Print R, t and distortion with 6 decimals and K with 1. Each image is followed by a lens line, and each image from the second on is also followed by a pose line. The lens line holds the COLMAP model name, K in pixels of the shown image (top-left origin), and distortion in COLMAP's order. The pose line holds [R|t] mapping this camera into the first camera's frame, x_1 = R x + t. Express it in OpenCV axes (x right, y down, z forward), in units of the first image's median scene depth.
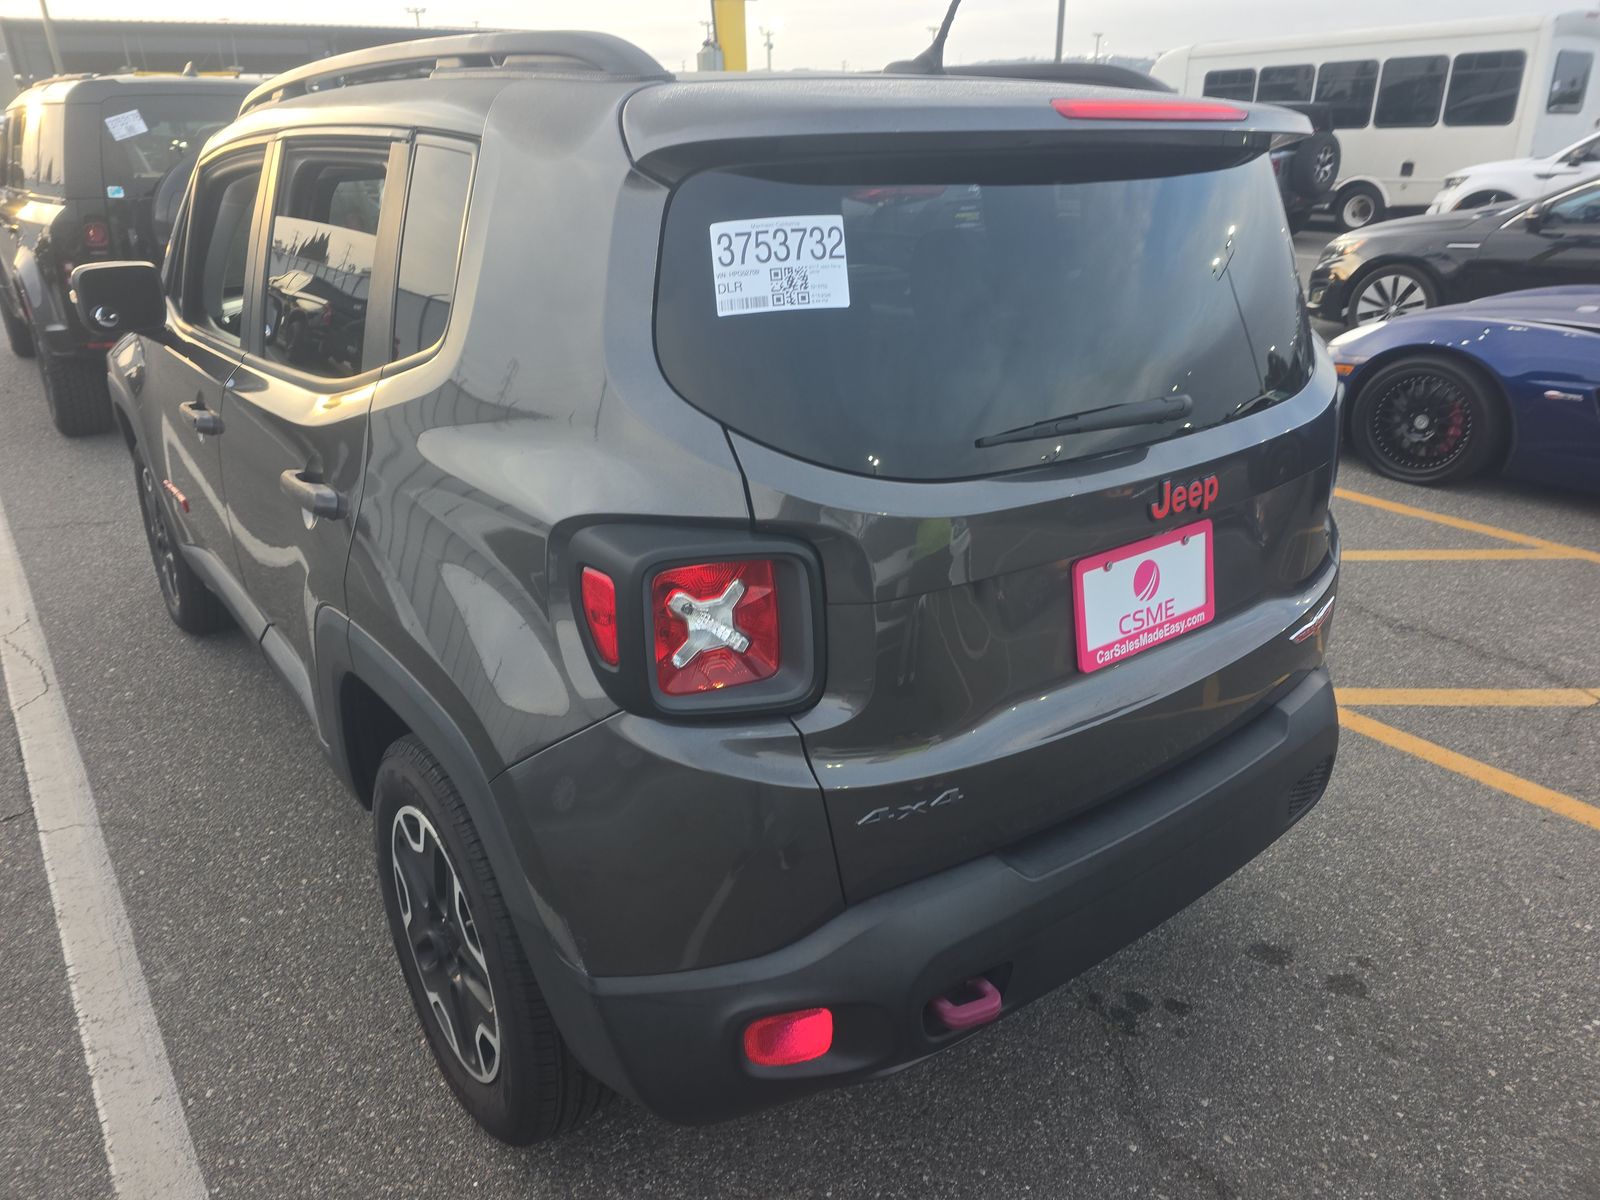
lens RADIAL K [[1065.8, 0, 800.0], [0, 1065.8, 600.0], [0, 0, 1]] dist [0.059601, -0.057300]
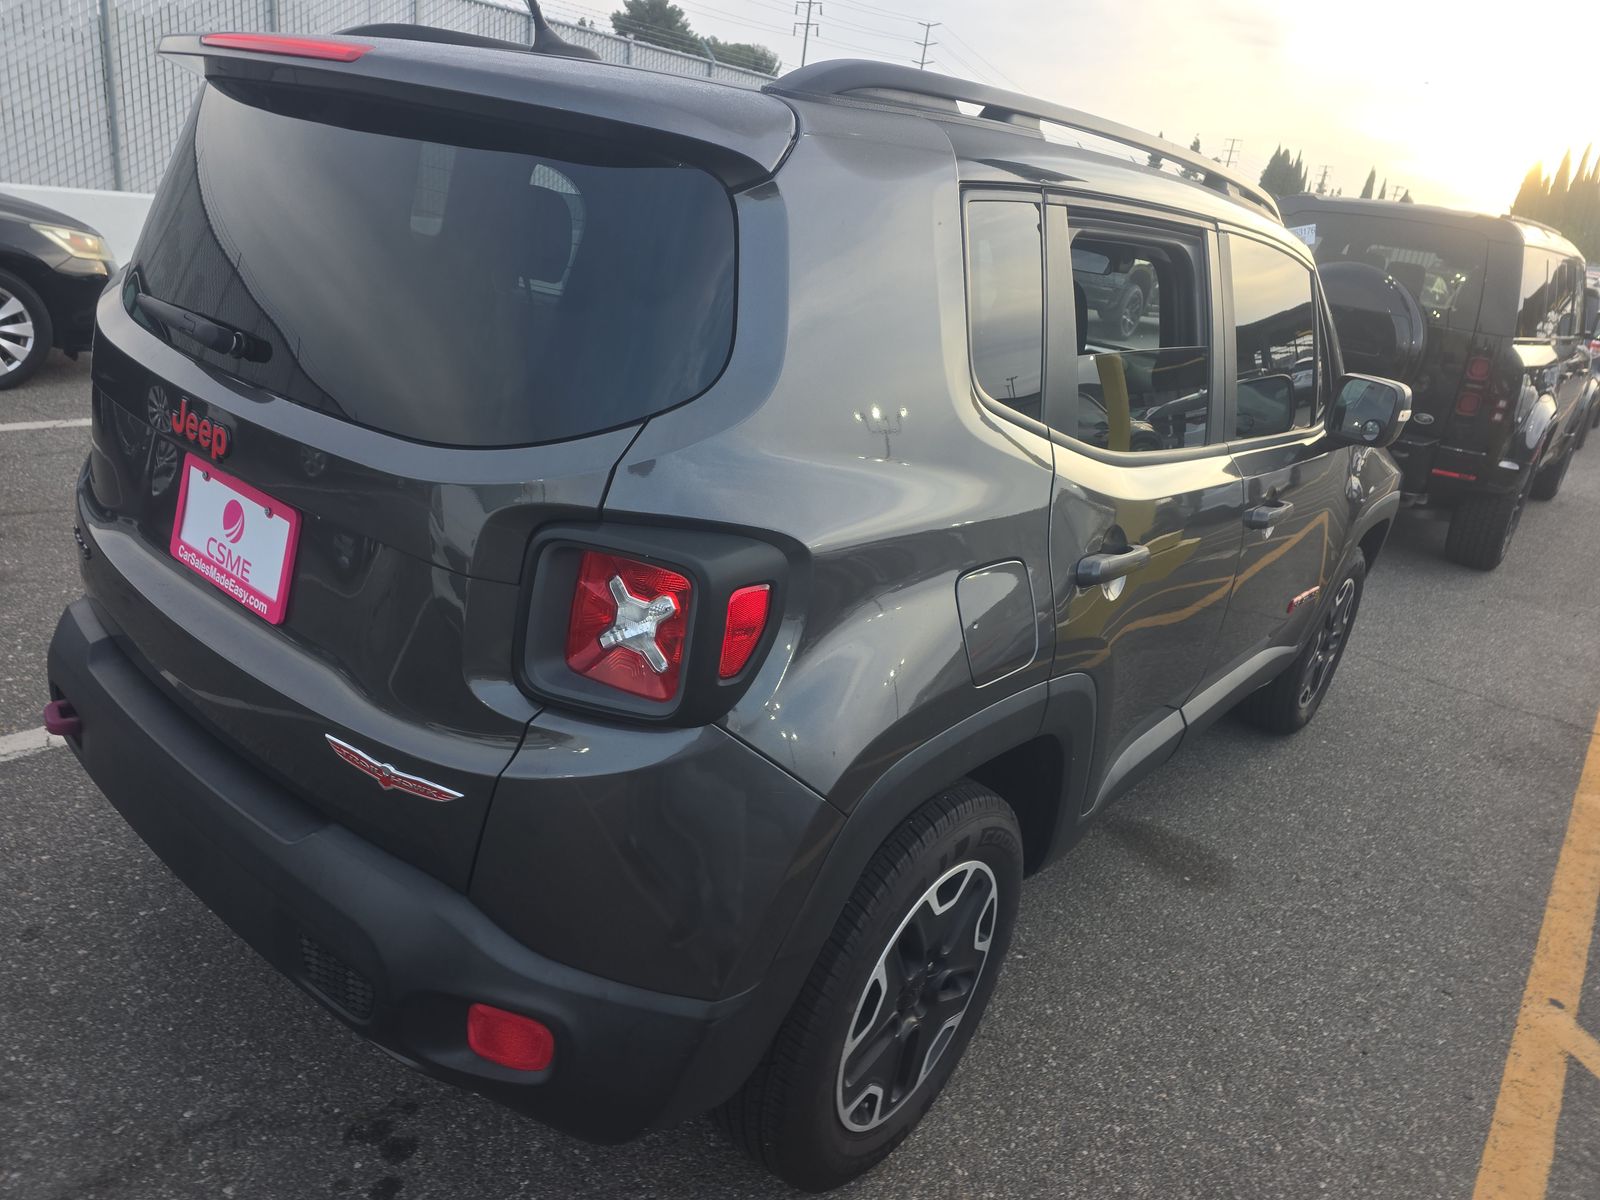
lens RADIAL K [[1070.9, 0, 800.0], [0, 1070.9, 600.0], [0, 0, 1]] dist [0.058982, -0.057620]
pose [[0.227154, 0.384970, -0.894539, 1.282191], [-0.507072, 0.830967, 0.228848, -0.423042], [0.831432, 0.401612, 0.383965, 1.027446]]
